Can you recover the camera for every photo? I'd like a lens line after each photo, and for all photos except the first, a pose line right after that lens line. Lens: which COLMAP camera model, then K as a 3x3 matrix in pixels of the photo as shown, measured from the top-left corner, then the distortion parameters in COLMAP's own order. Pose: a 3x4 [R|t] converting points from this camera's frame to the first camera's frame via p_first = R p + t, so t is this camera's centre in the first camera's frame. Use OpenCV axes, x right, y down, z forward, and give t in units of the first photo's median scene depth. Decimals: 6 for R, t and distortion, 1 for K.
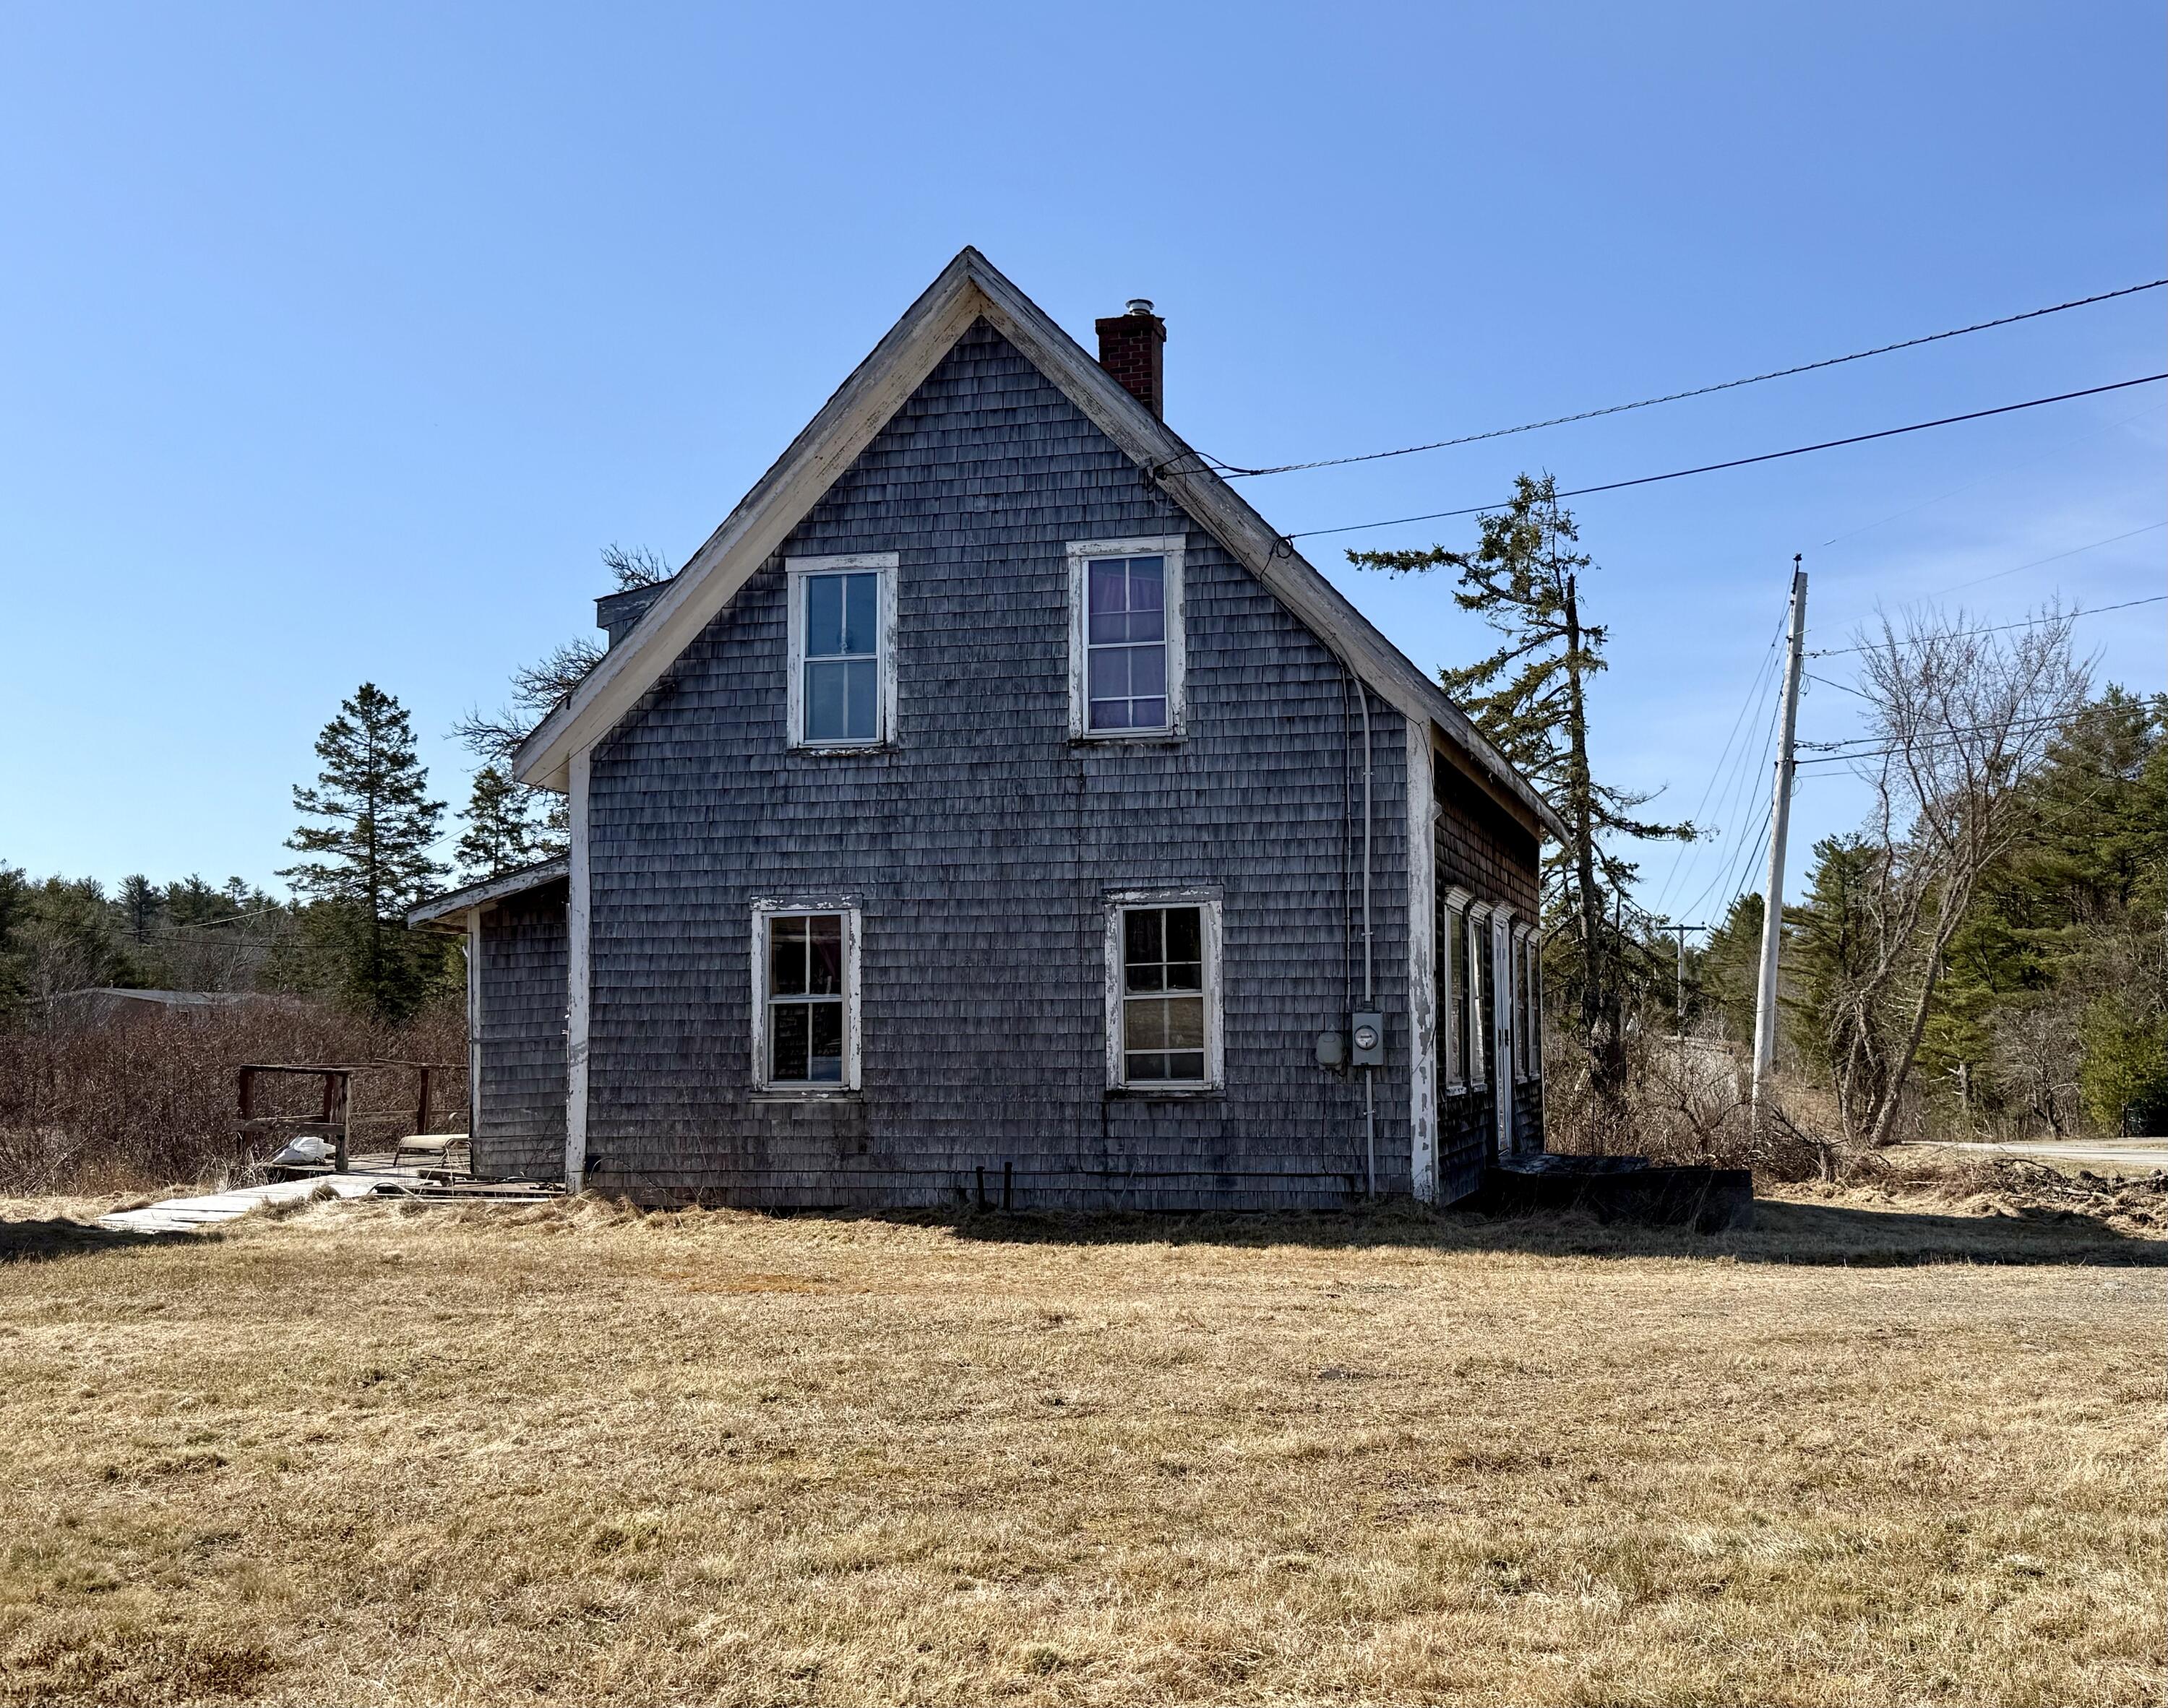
lens RADIAL K [[2322.1, 0, 1015.2], [0, 2322.1, 928.4], [0, 0, 1]] dist [0.025672, 0.000000]
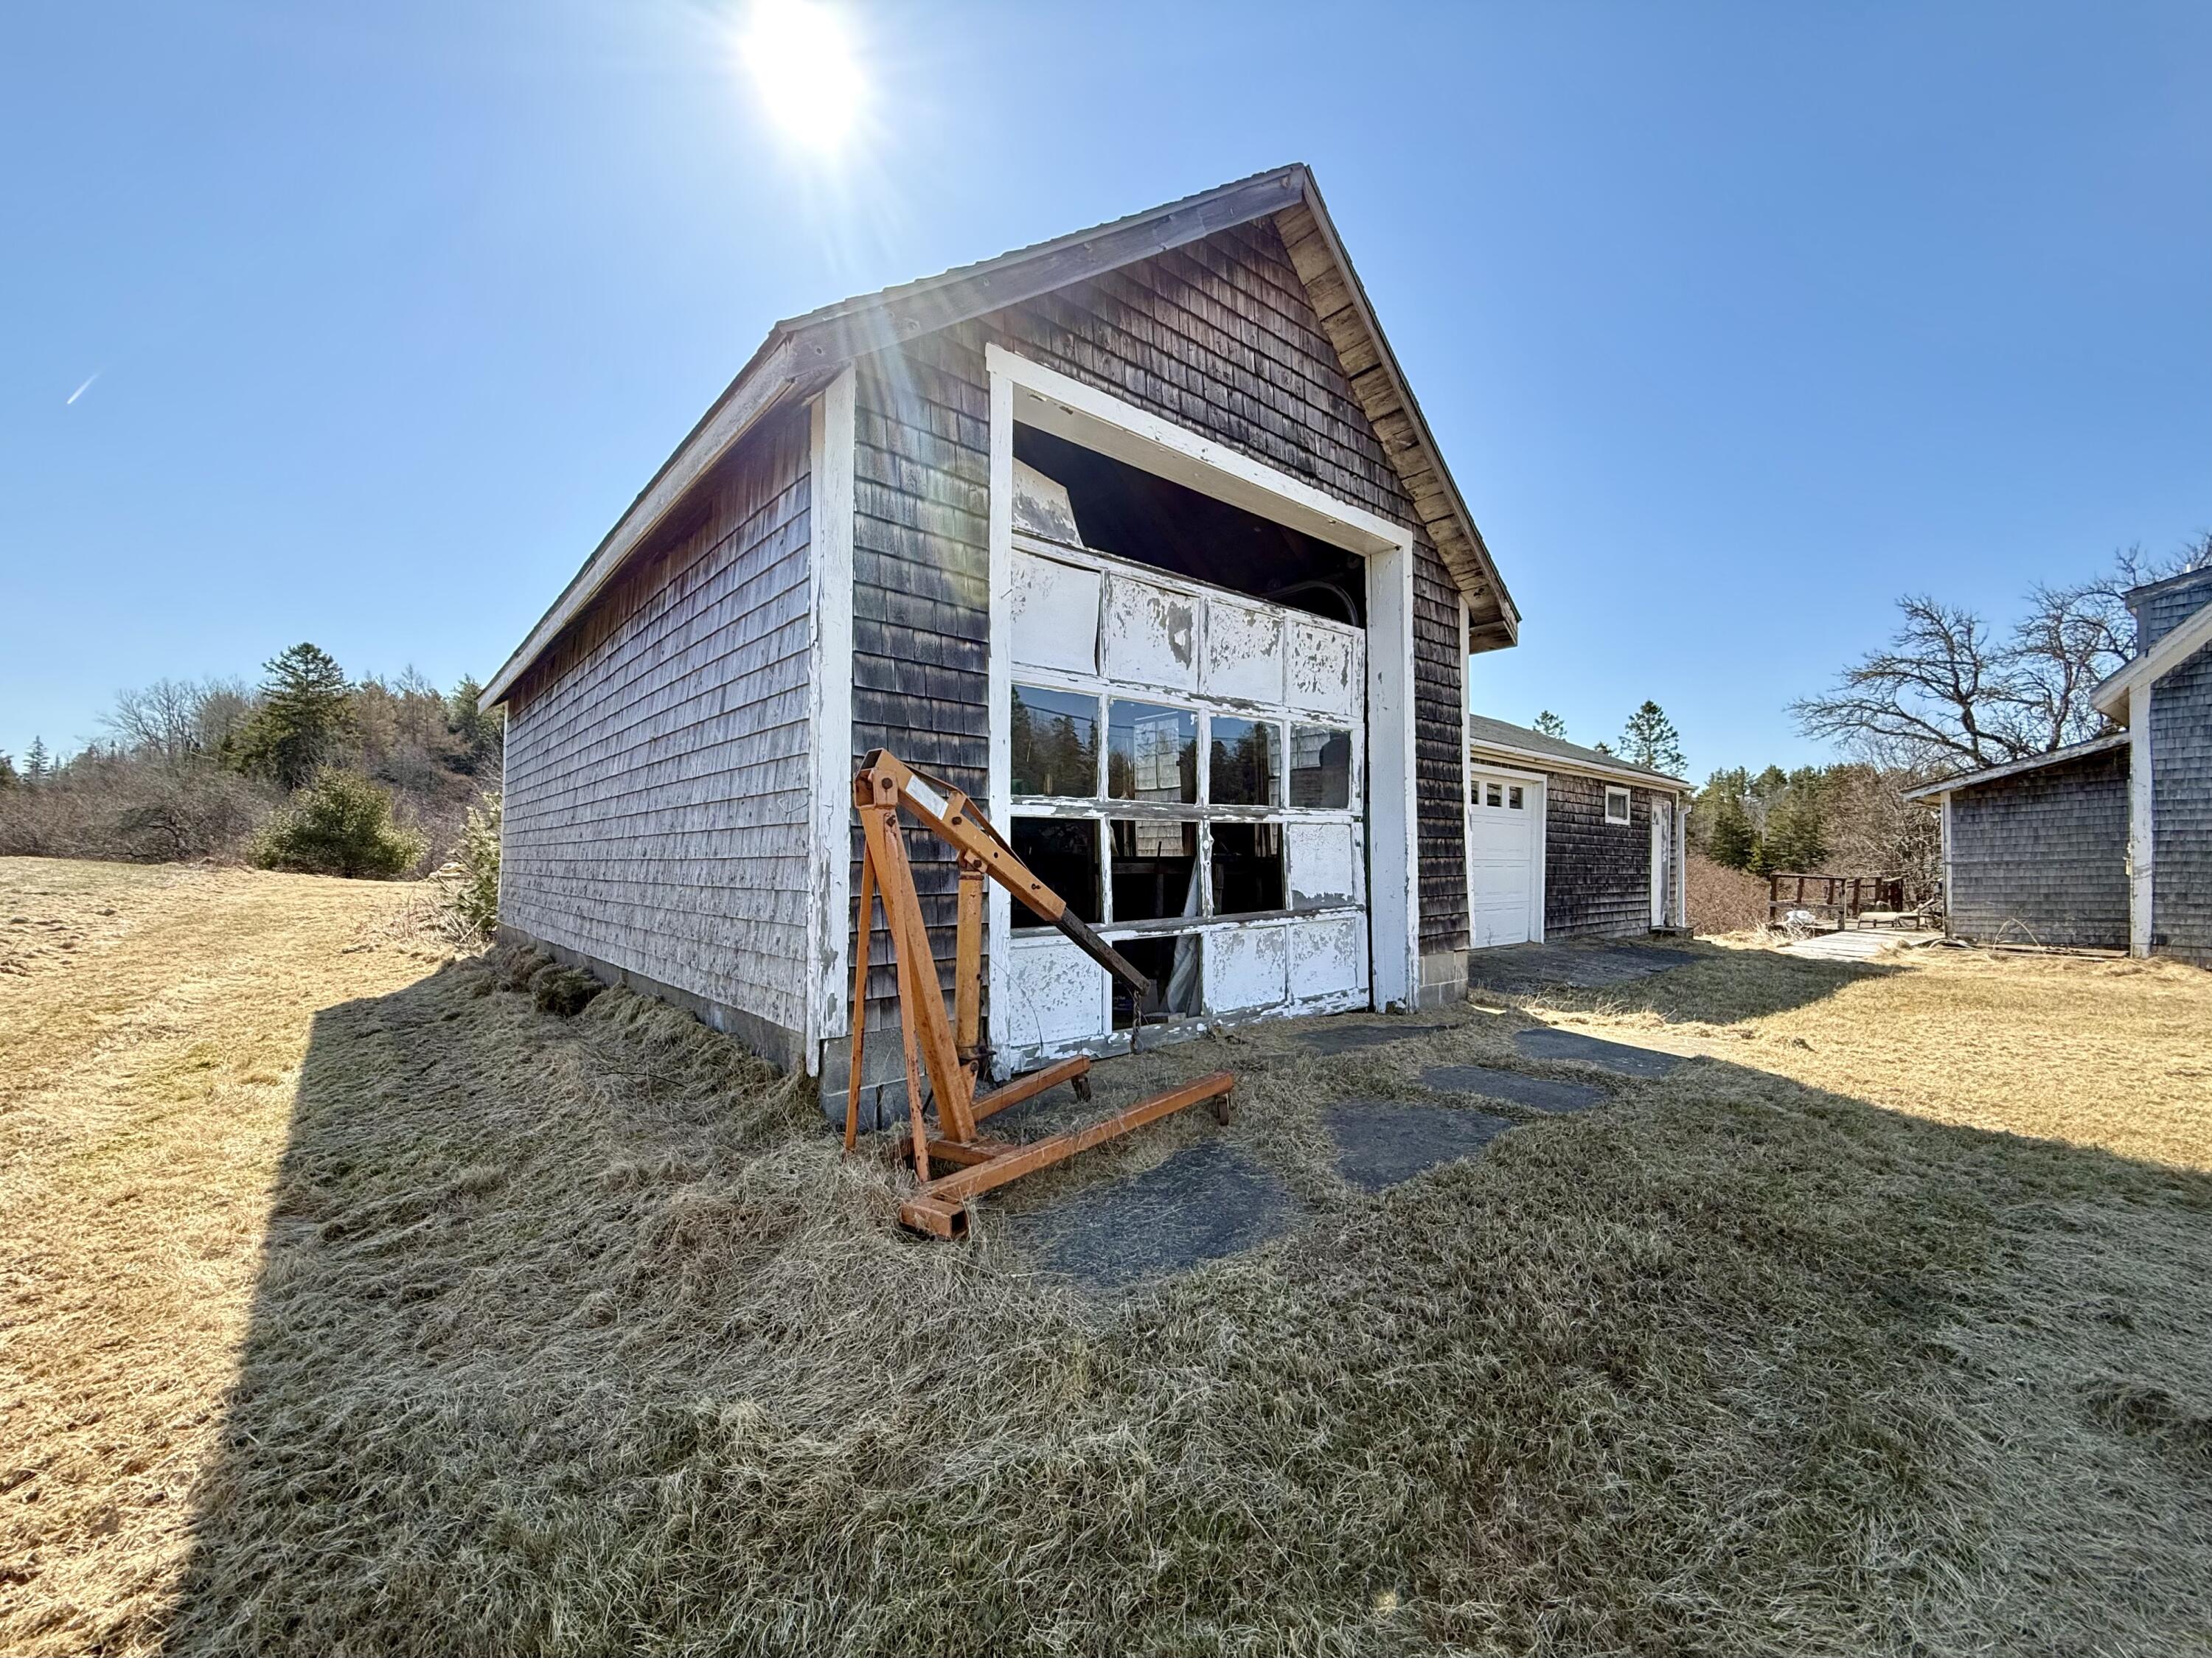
lens RADIAL K [[872.4, 0, 1086.0], [0, 872.4, 863.3], [0, 0, 1]] dist [-0.004465, -0.000661]
pose [[0.736857, 0.009982, -0.675975, -0.345535], [0.022339, 0.998985, 0.039102, 0.008613], [0.675679, -0.043913, 0.735887, 0.062486]]
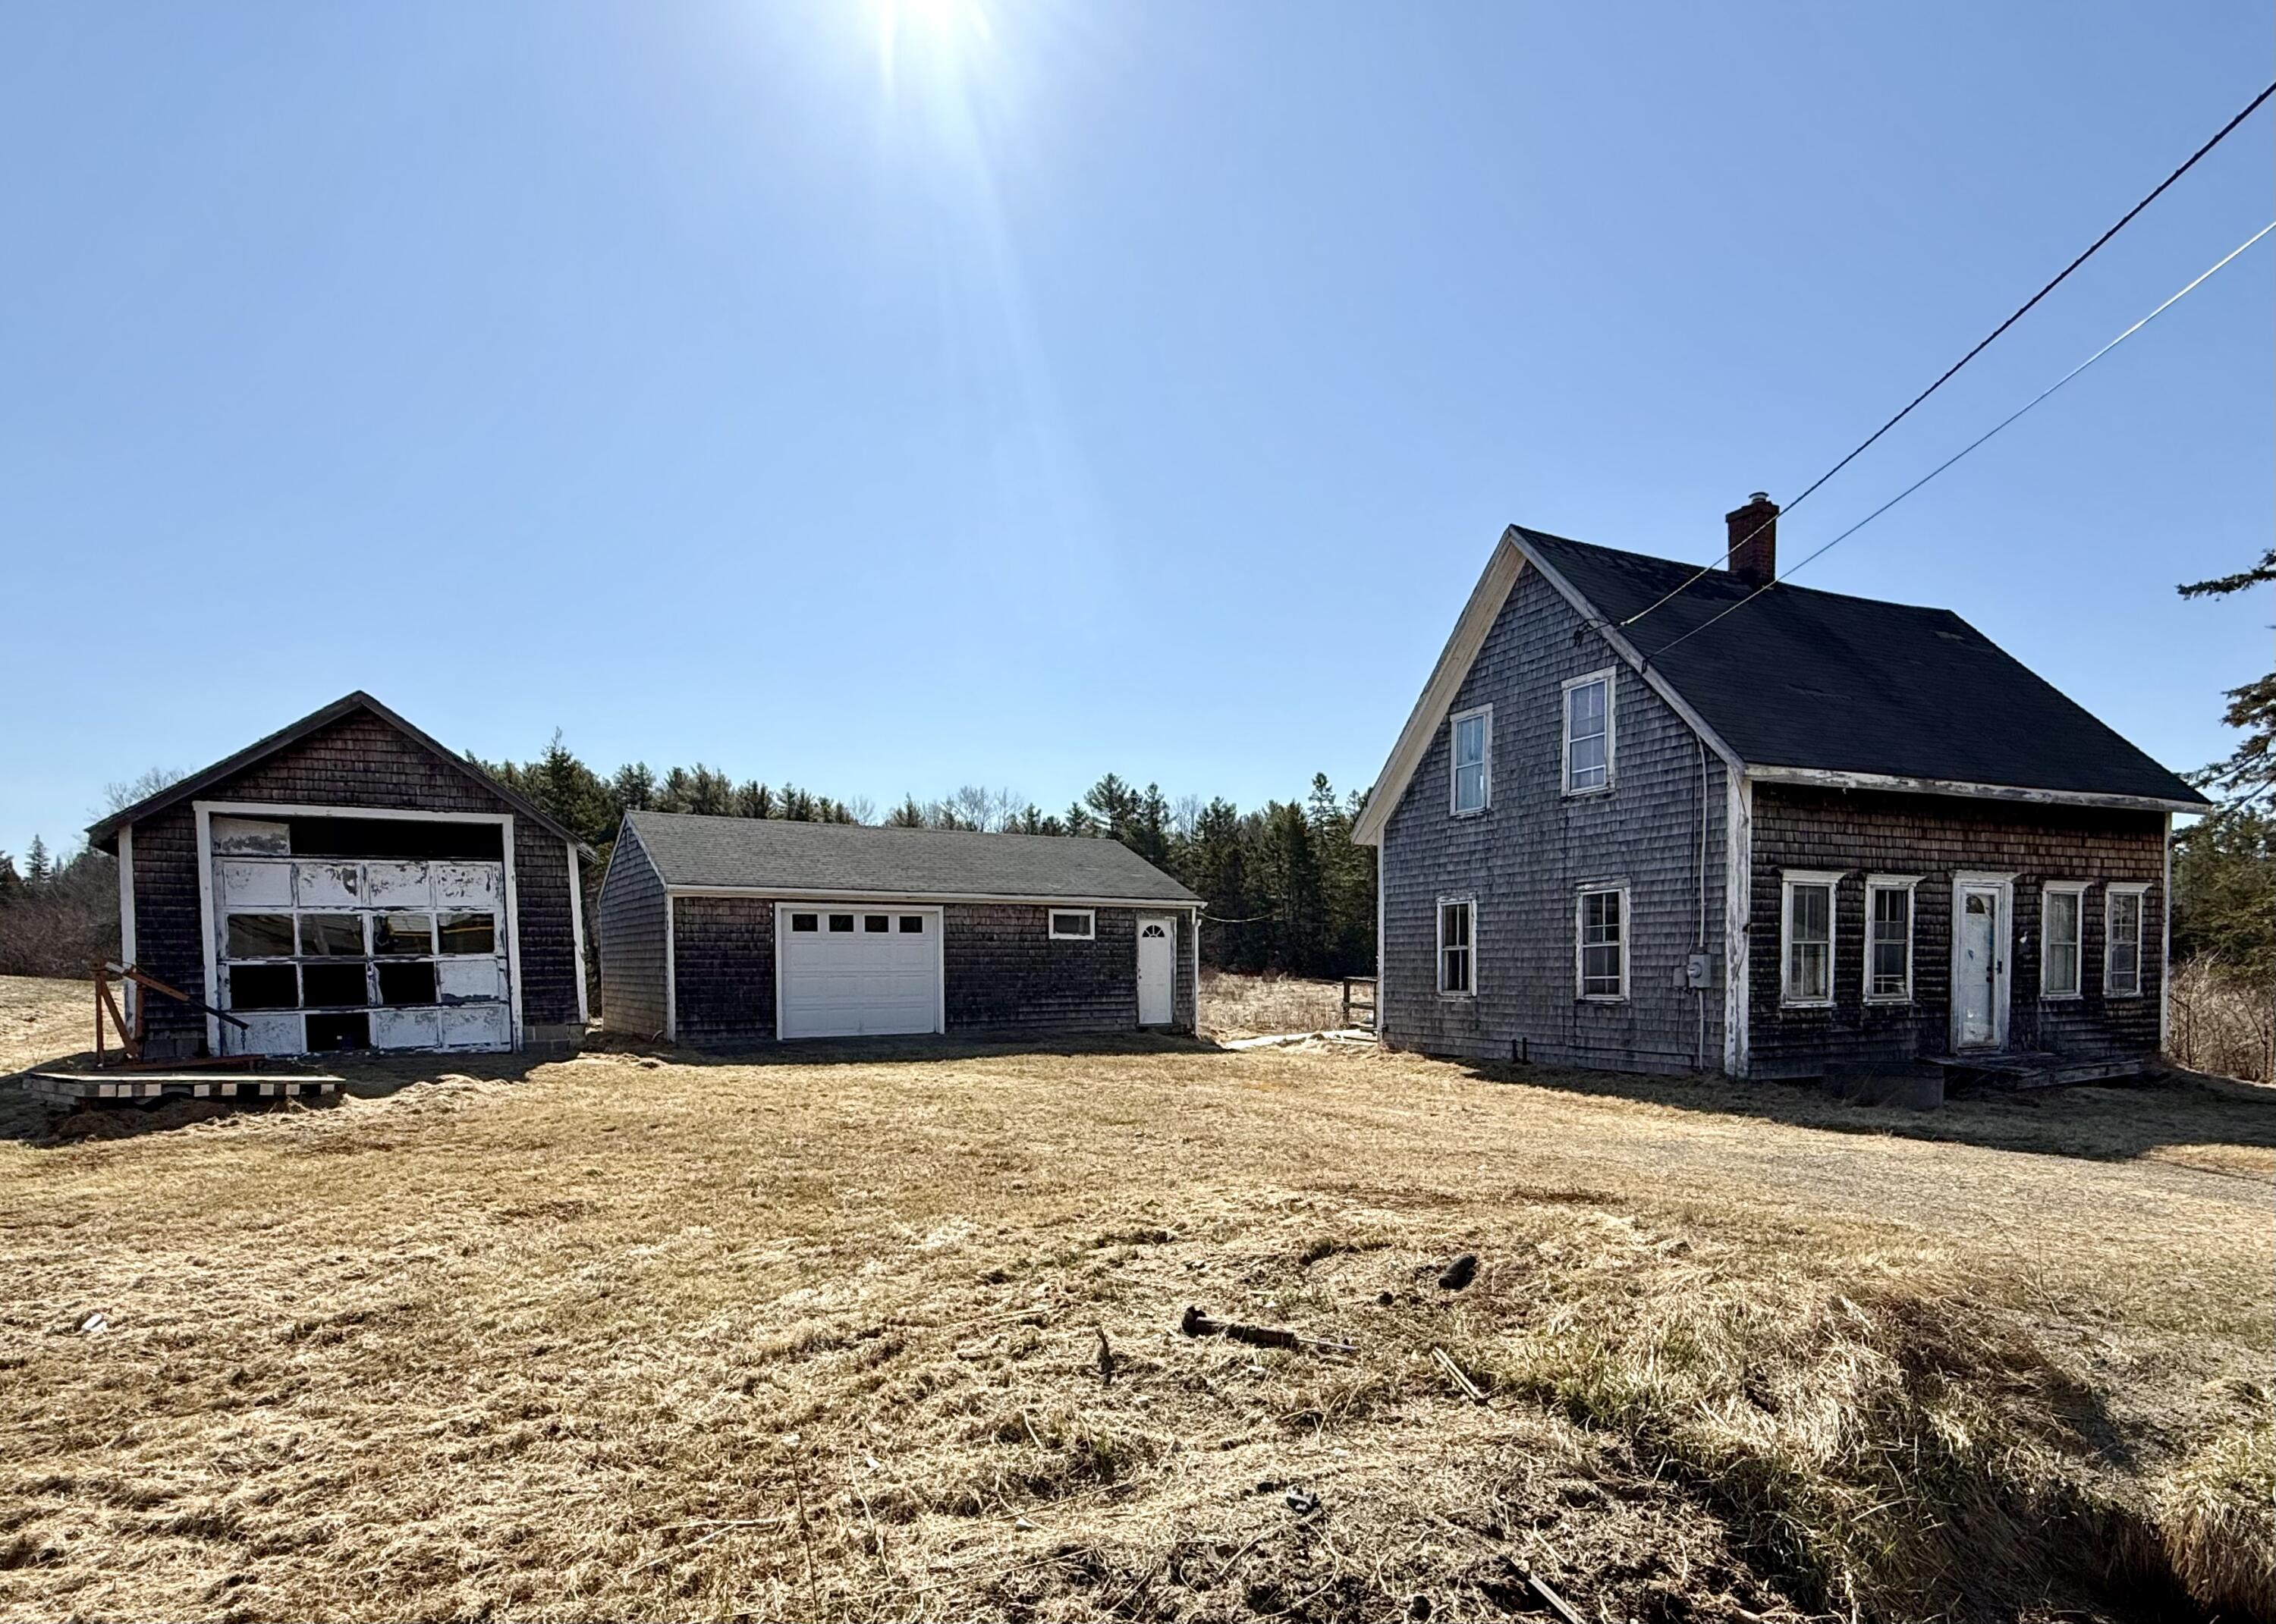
lens RADIAL K [[1187.9, 0, 1123.4], [0, 1187.9, 1005.5], [0, 0, 1]] dist [0.001530, 0.000711]
pose [[0.629881, 0.028245, -0.776178, 0.509002], [0.039236, 0.996906, 0.068117, 0.000431], [0.775700, -0.073360, 0.626824, 0.176696]]
